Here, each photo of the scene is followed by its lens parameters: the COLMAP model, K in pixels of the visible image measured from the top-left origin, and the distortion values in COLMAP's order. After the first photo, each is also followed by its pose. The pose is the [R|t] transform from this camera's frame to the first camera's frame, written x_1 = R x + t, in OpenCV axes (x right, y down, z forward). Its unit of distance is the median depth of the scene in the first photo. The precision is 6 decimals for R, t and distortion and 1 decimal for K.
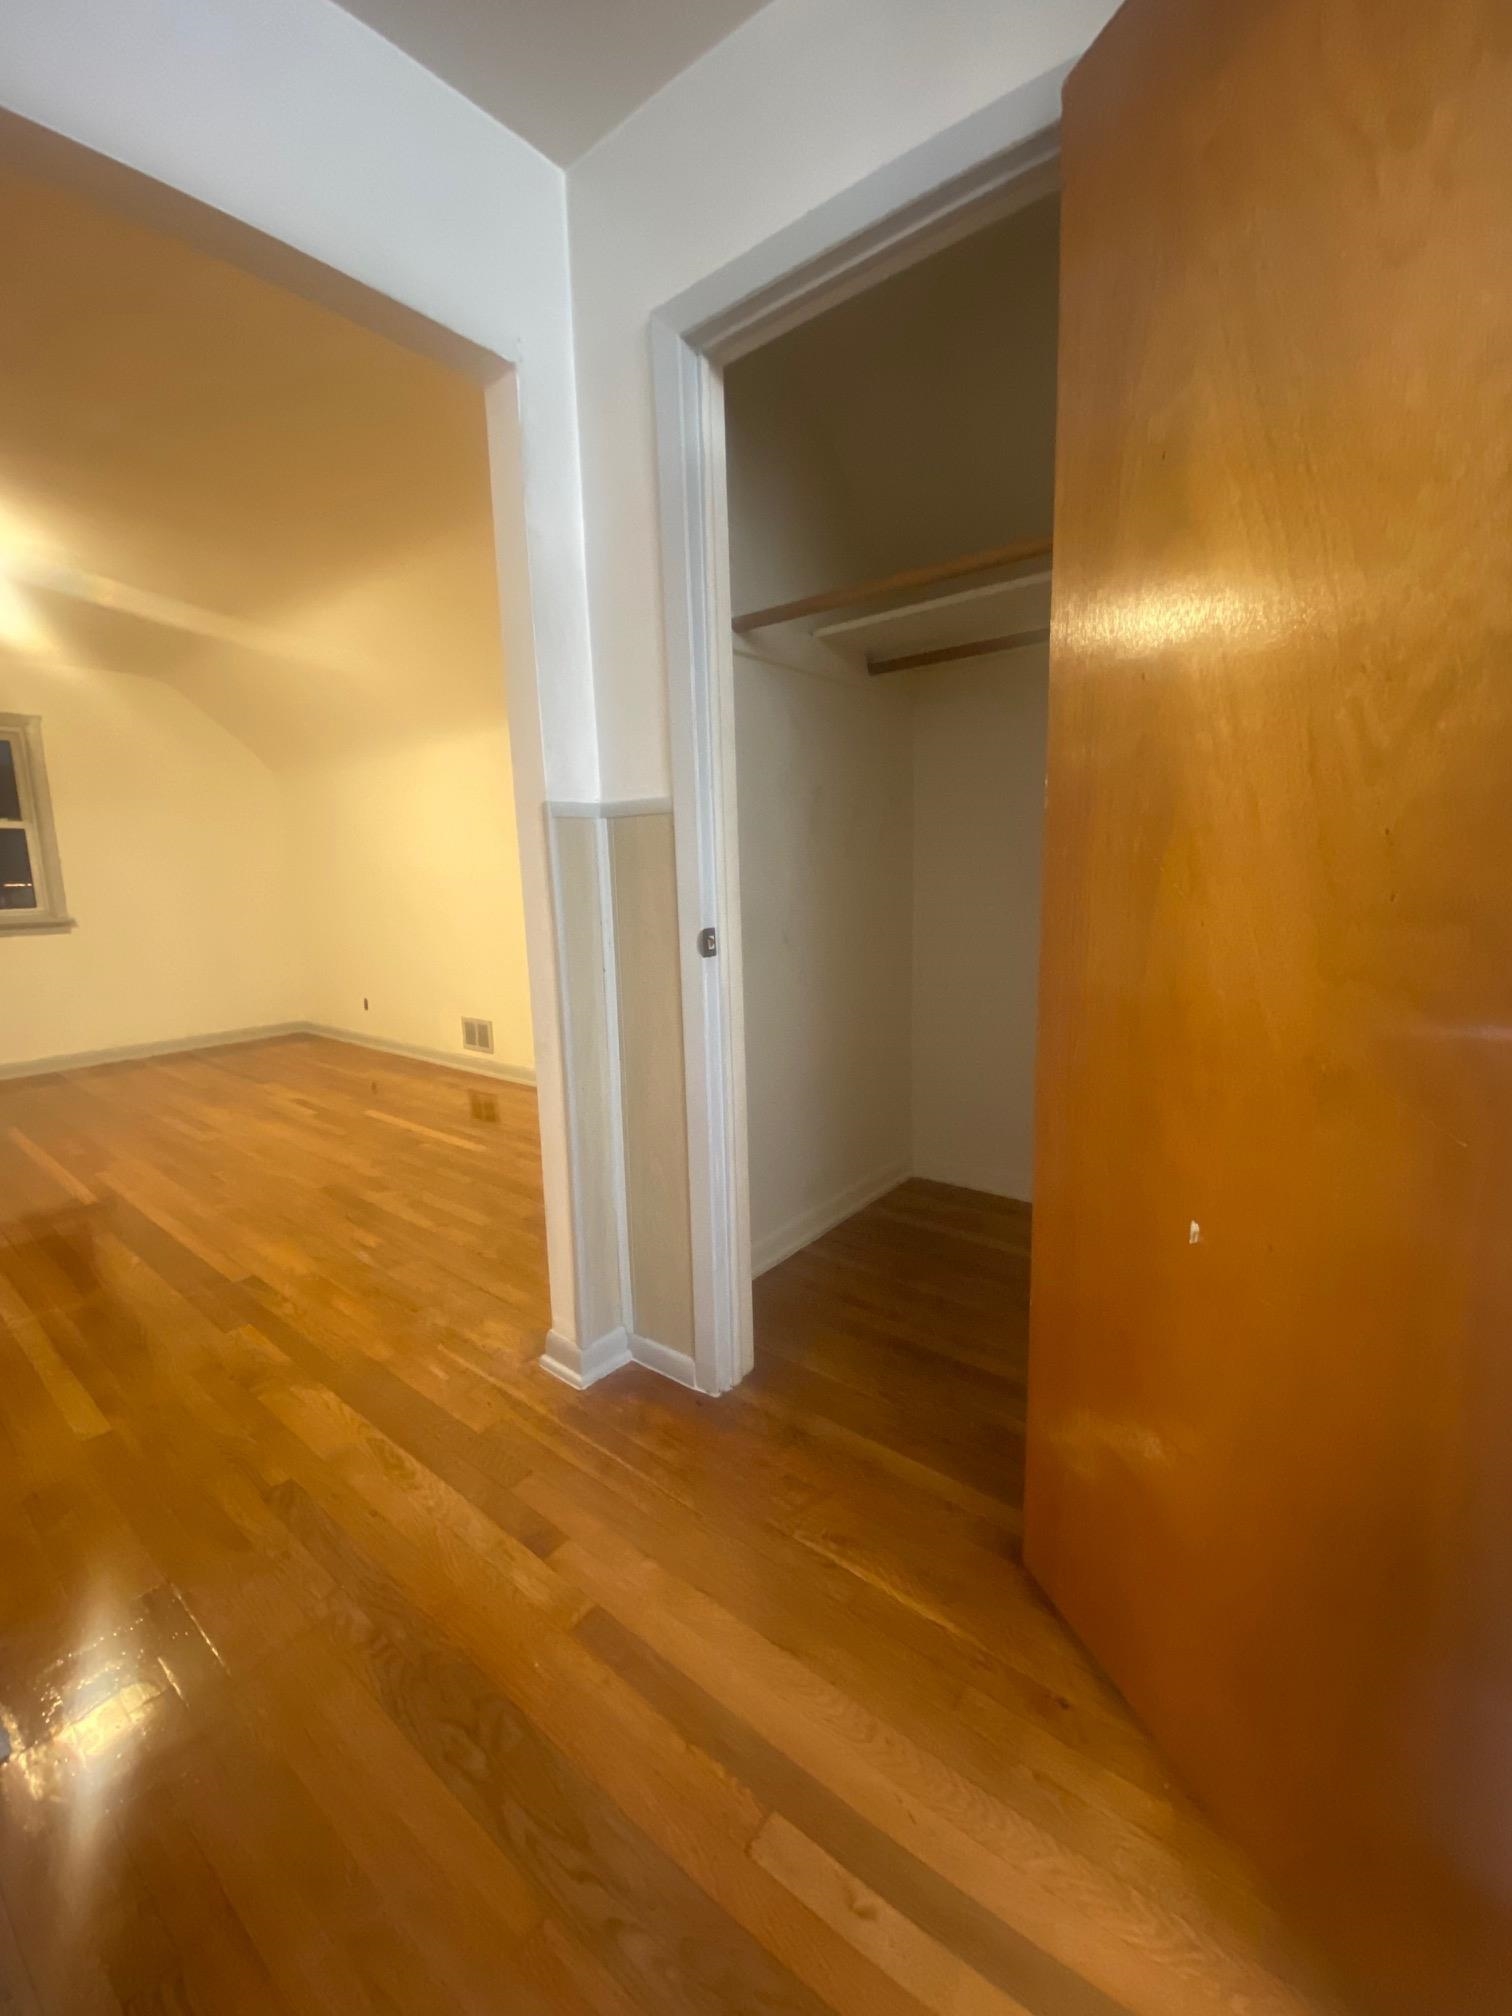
lens RADIAL K [[816.8, 0, 750.7], [0, 816.8, 1004.4], [0, 0, 1]] dist [-0.007541, -0.000363]
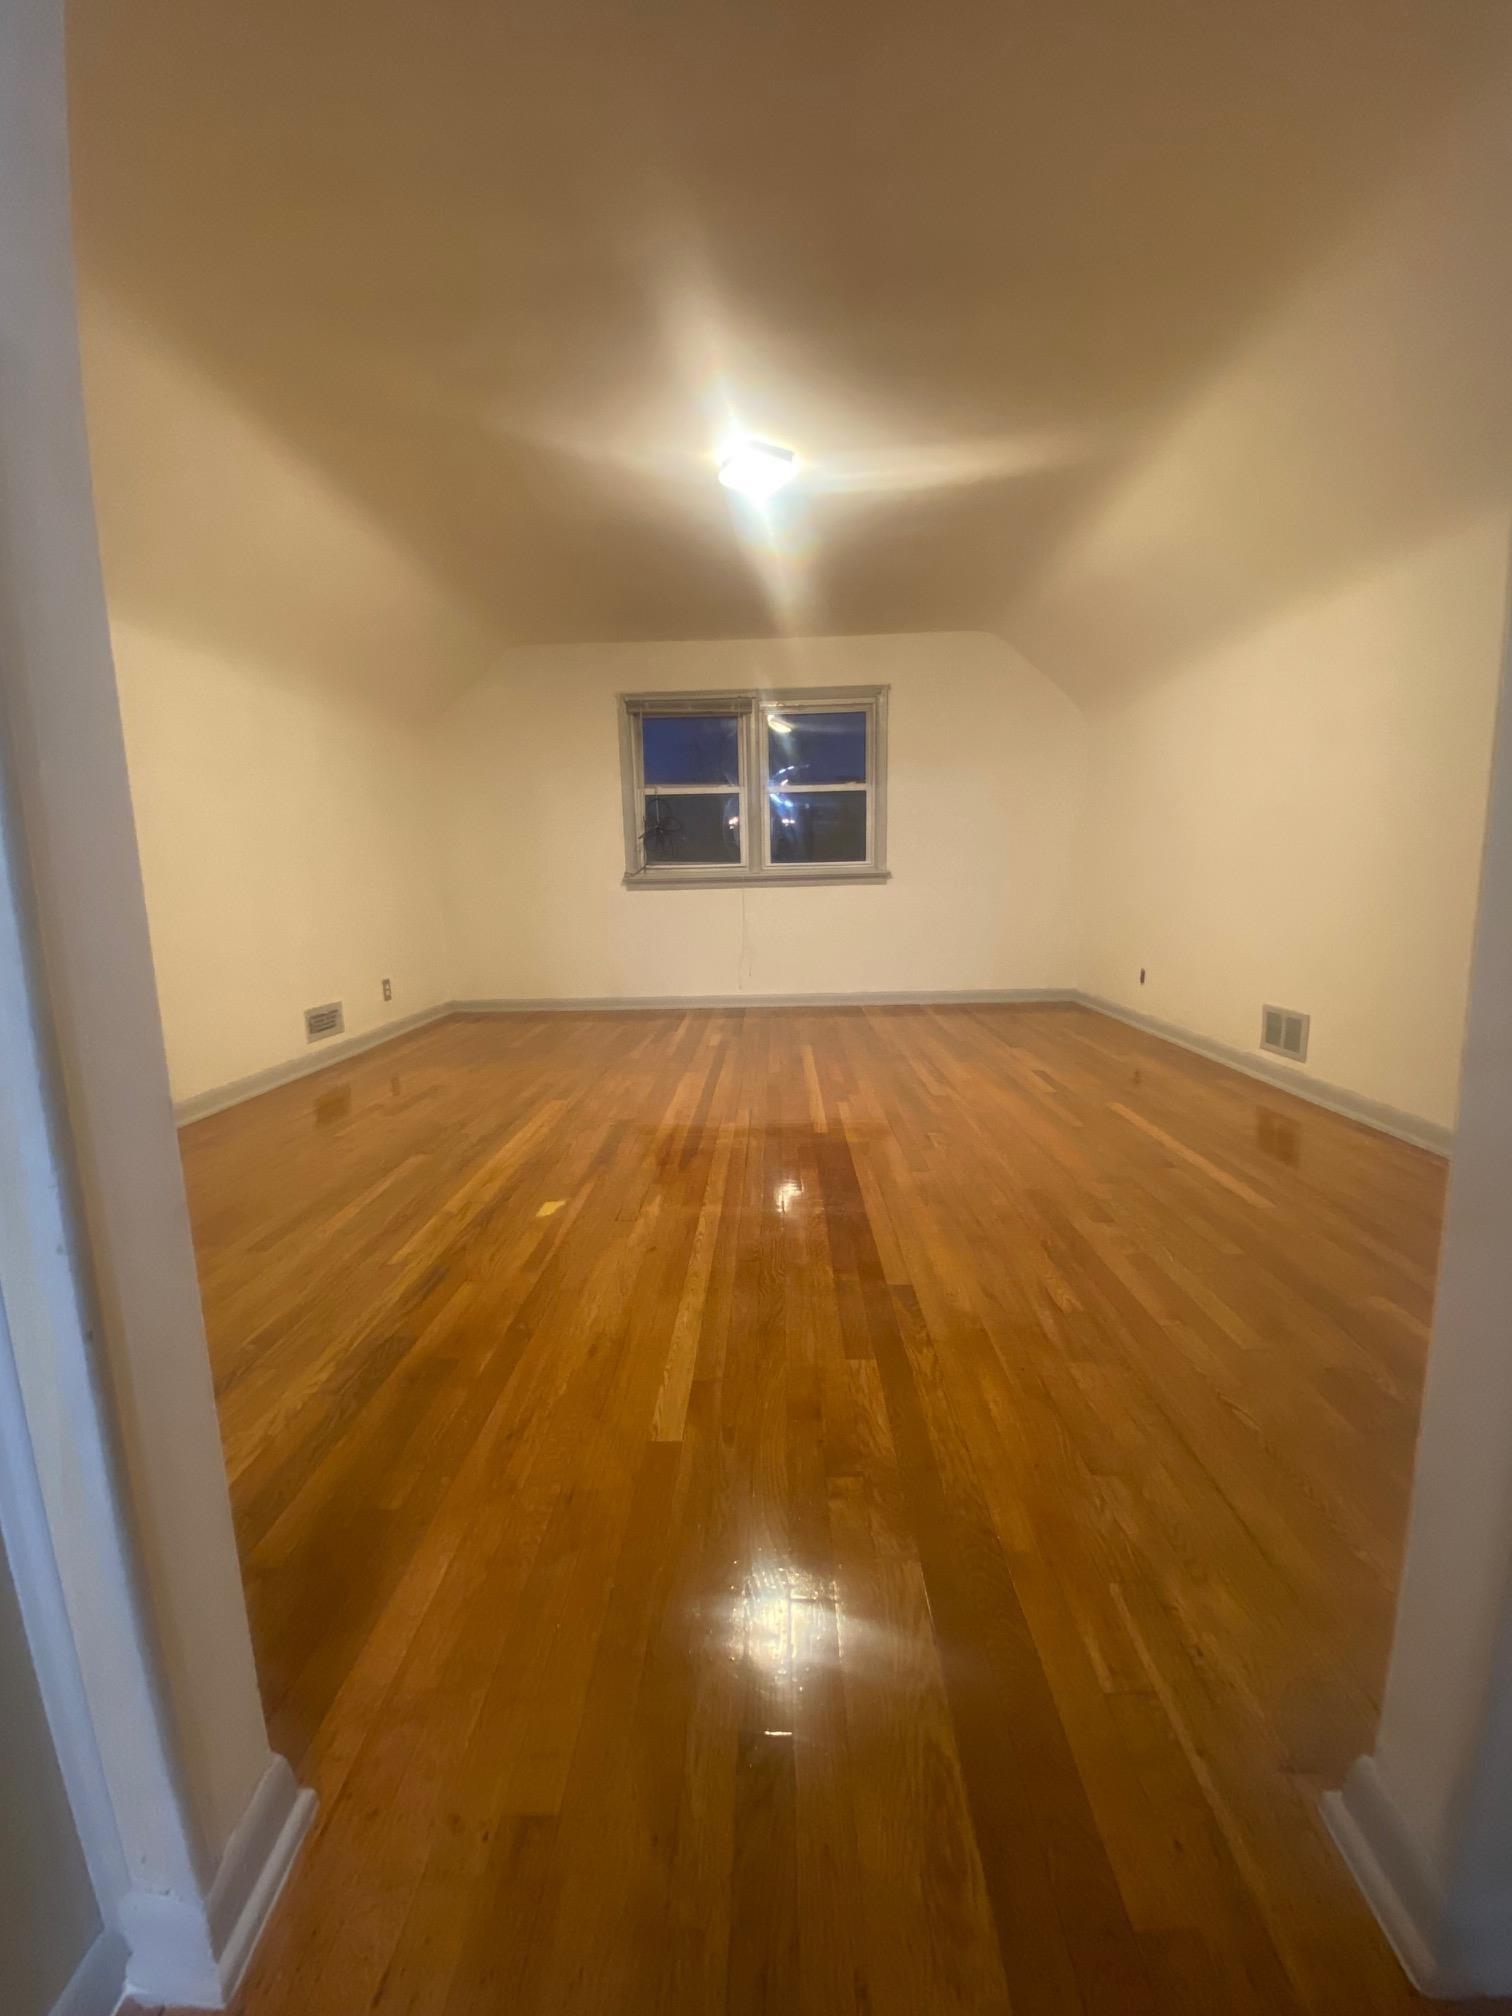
lens RADIAL K [[816.8, 0, 750.7], [0, 816.8, 1004.4], [0, 0, 1]] dist [-0.007541, -0.000363]
pose [[0.610453, 0.130547, -0.781220, -0.083755], [-0.116499, 0.990395, 0.074469, 0.019018], [0.783438, 0.045551, 0.619798, 0.242054]]
